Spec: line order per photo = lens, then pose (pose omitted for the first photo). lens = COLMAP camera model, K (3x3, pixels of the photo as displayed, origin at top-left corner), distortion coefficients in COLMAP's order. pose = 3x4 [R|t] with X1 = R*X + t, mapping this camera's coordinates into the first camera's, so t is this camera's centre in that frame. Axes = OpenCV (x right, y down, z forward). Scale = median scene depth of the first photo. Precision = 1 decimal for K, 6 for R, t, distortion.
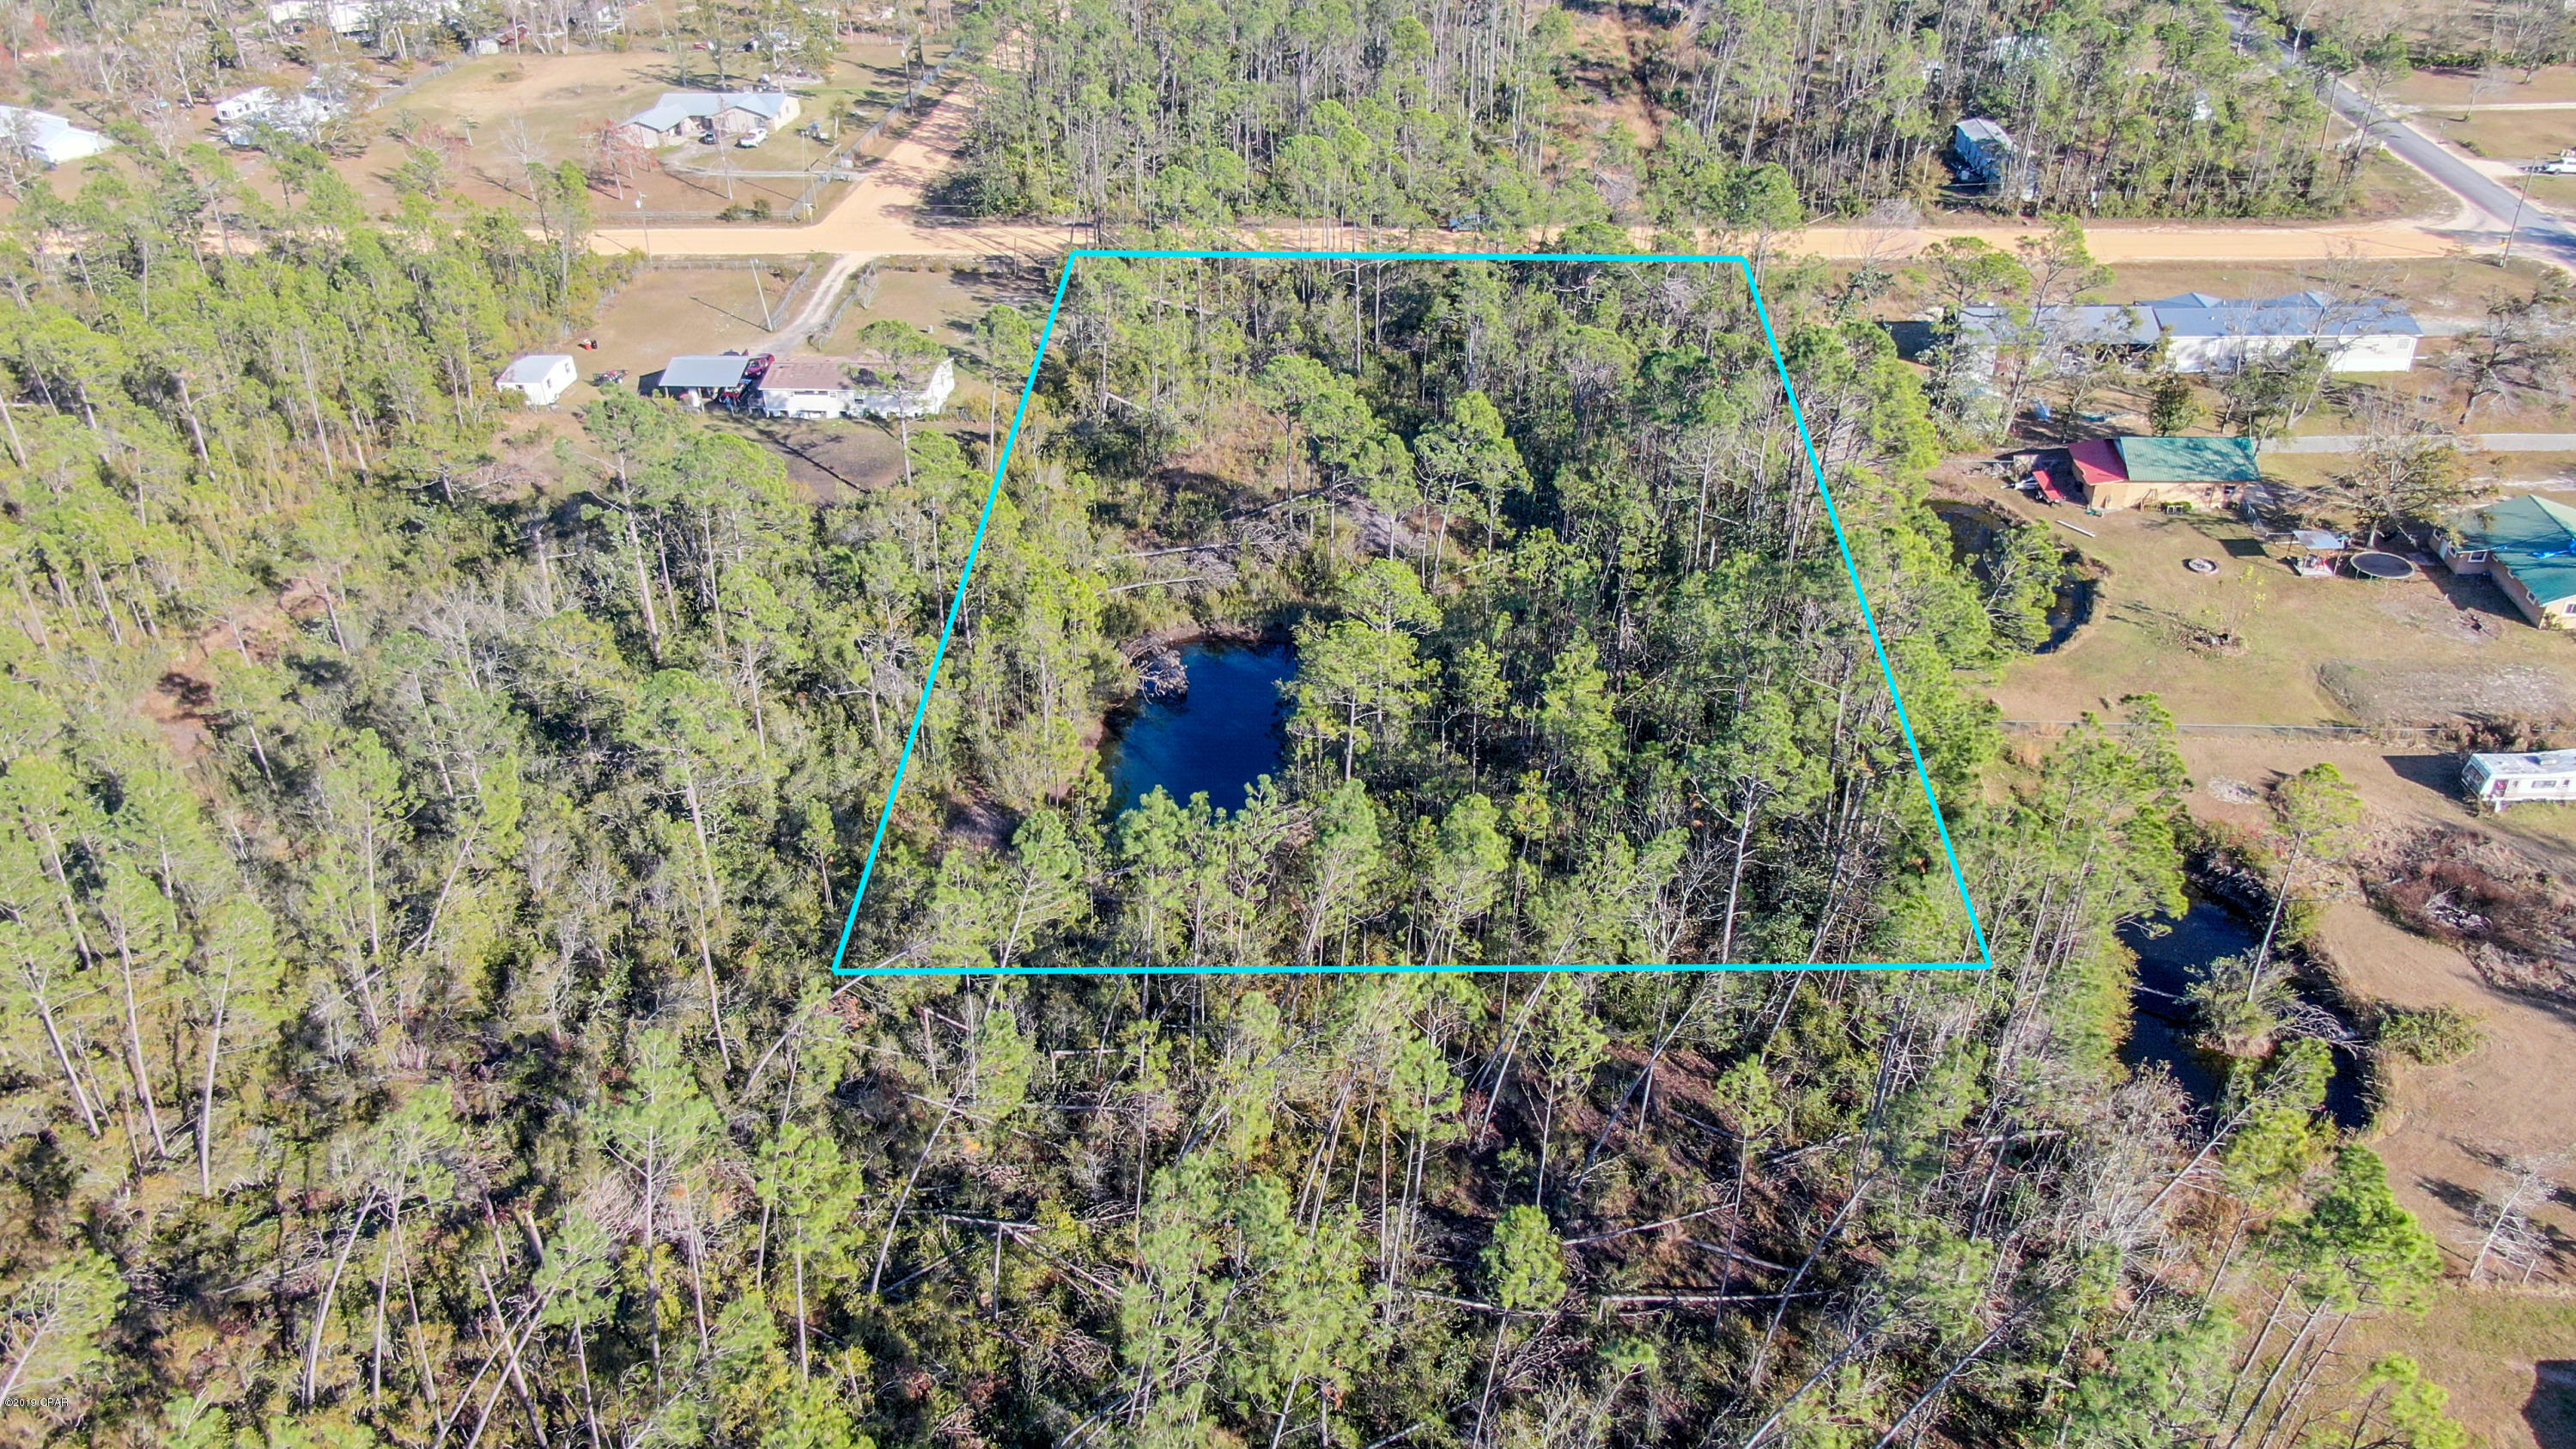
lens RADIAL K [[1863.0, 0, 1286.3], [0, 1863.0, 729.9], [0, 0, 1]] dist [0.017340, 0.002933]
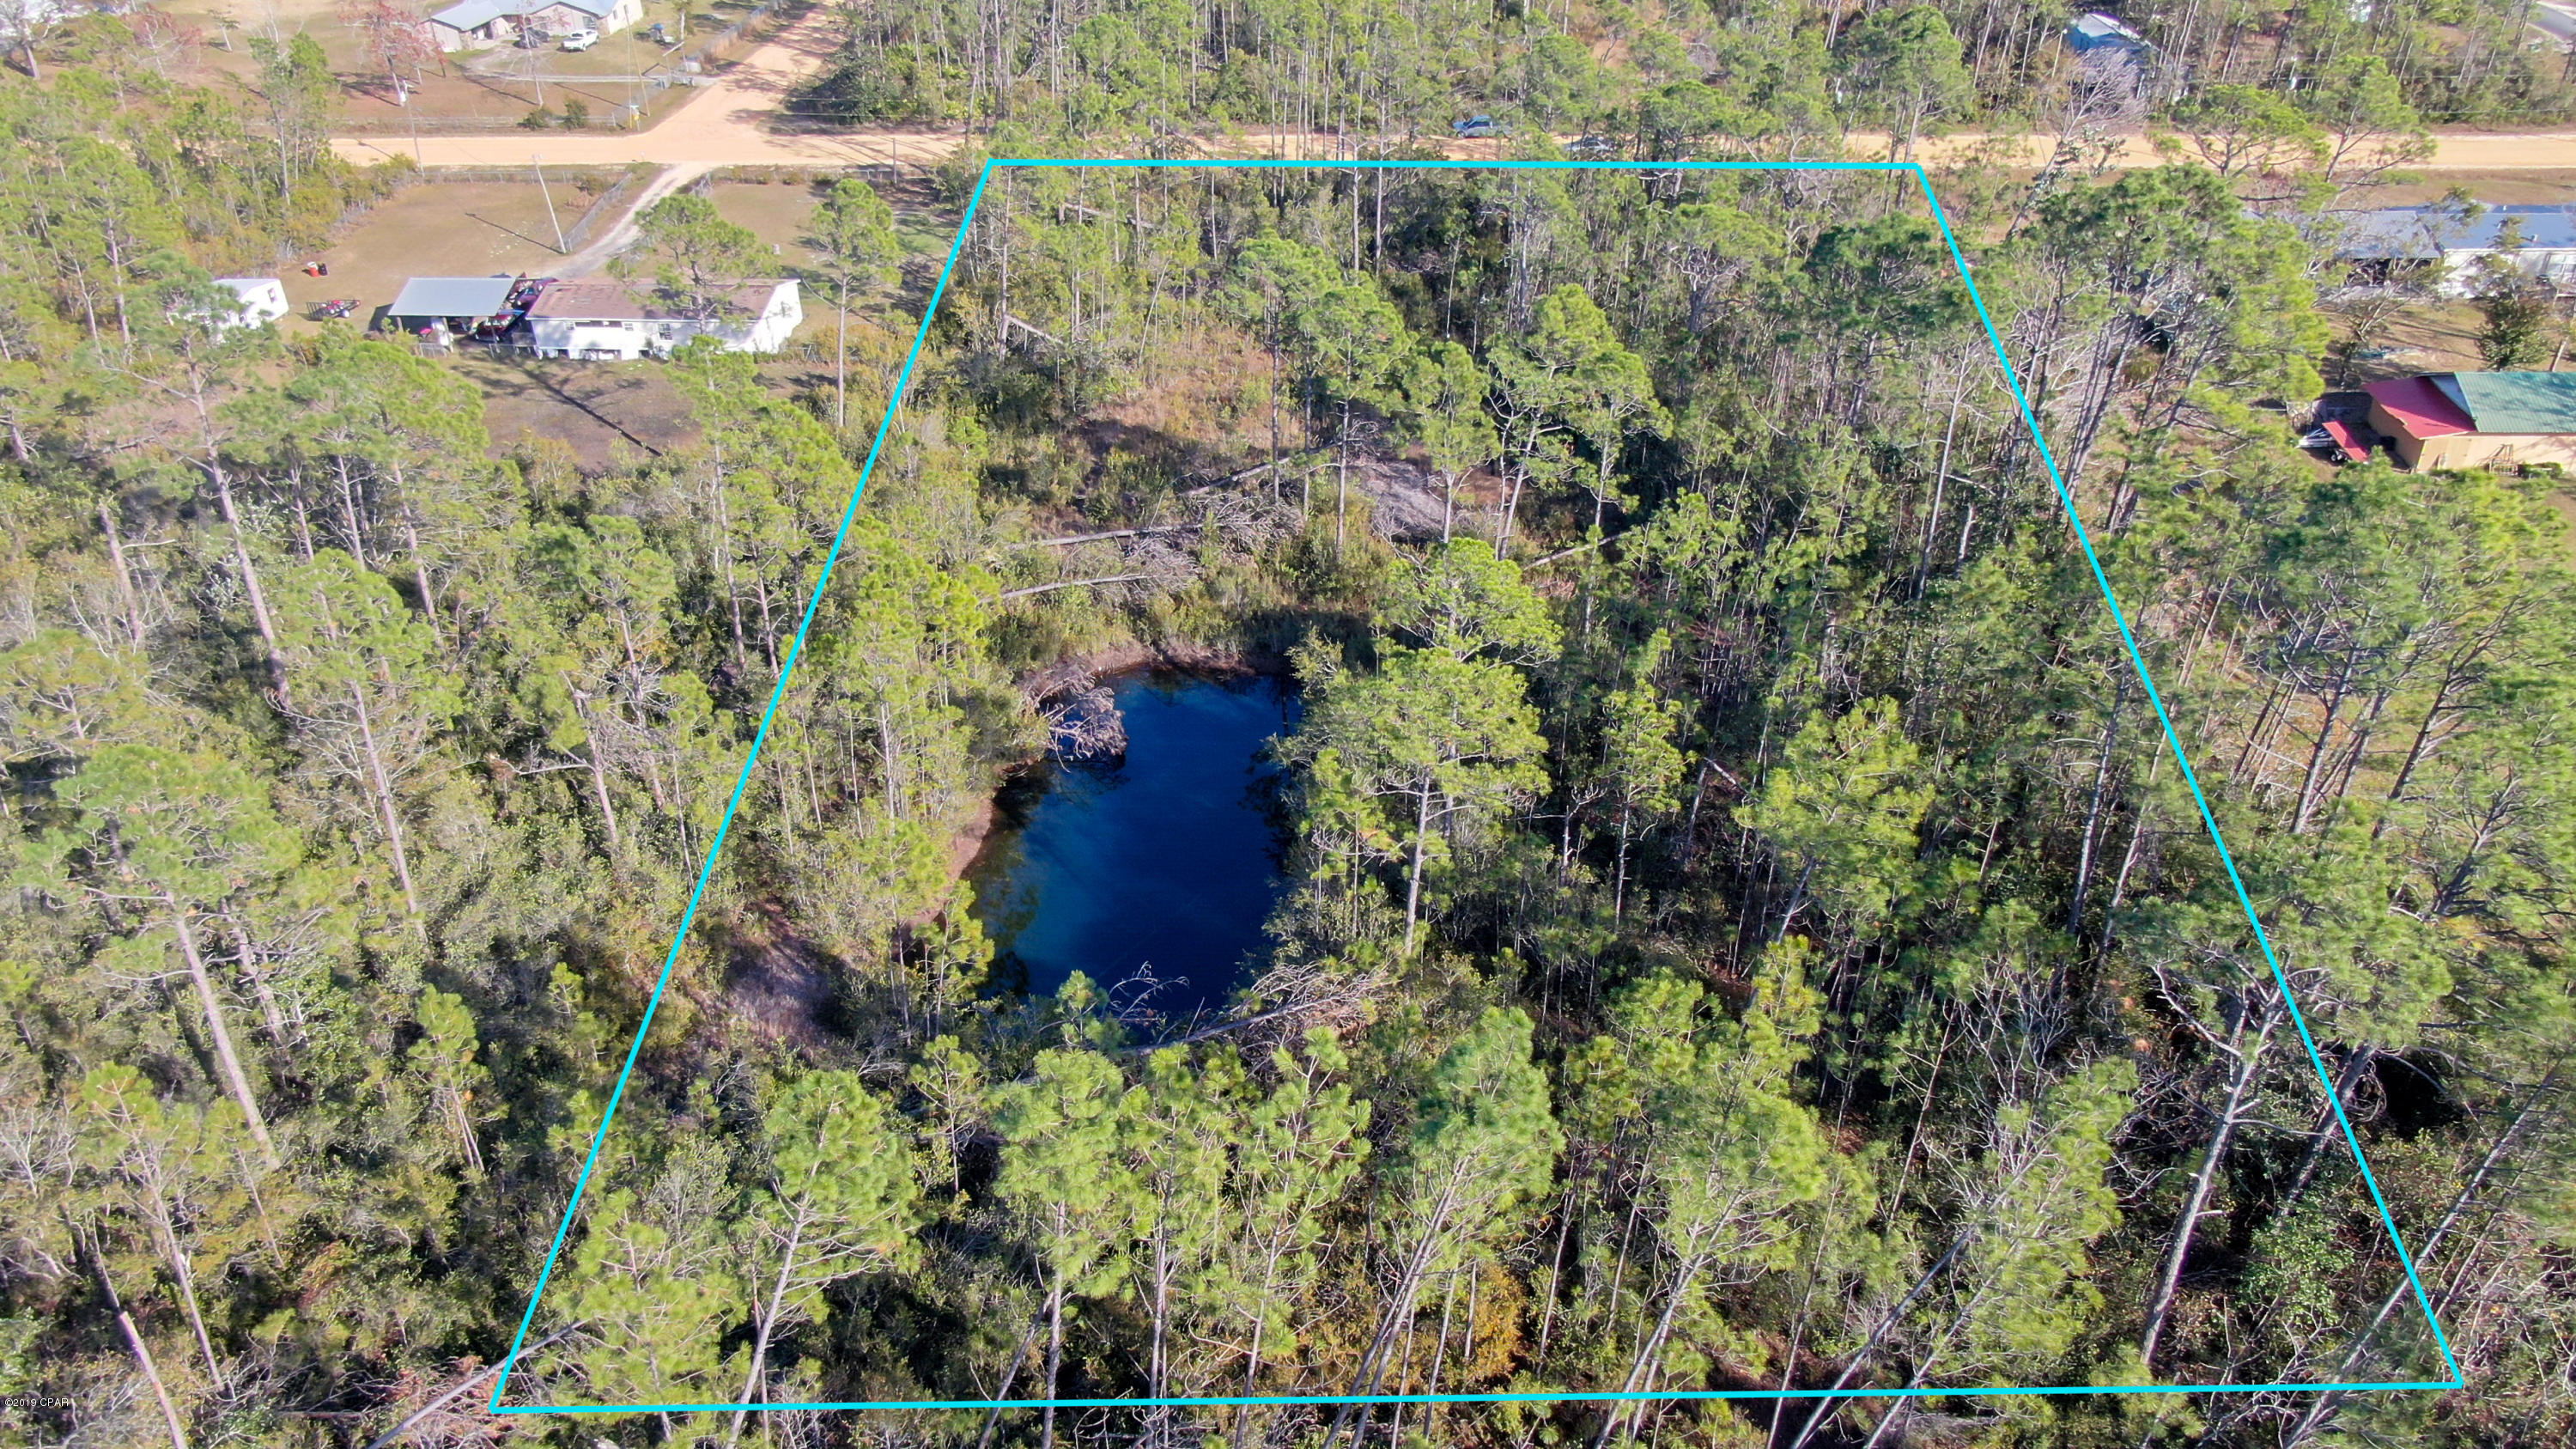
lens RADIAL K [[1863.0, 0, 1296.3], [0, 1863.0, 647.2], [0, 0, 1]] dist [0.017340, 0.002933]
pose [[0.999019, -0.004924, 0.044020, -0.020199], [0.006954, 0.998913, -0.046082, -0.023546], [-0.043746, 0.046343, 0.997967, 0.319159]]
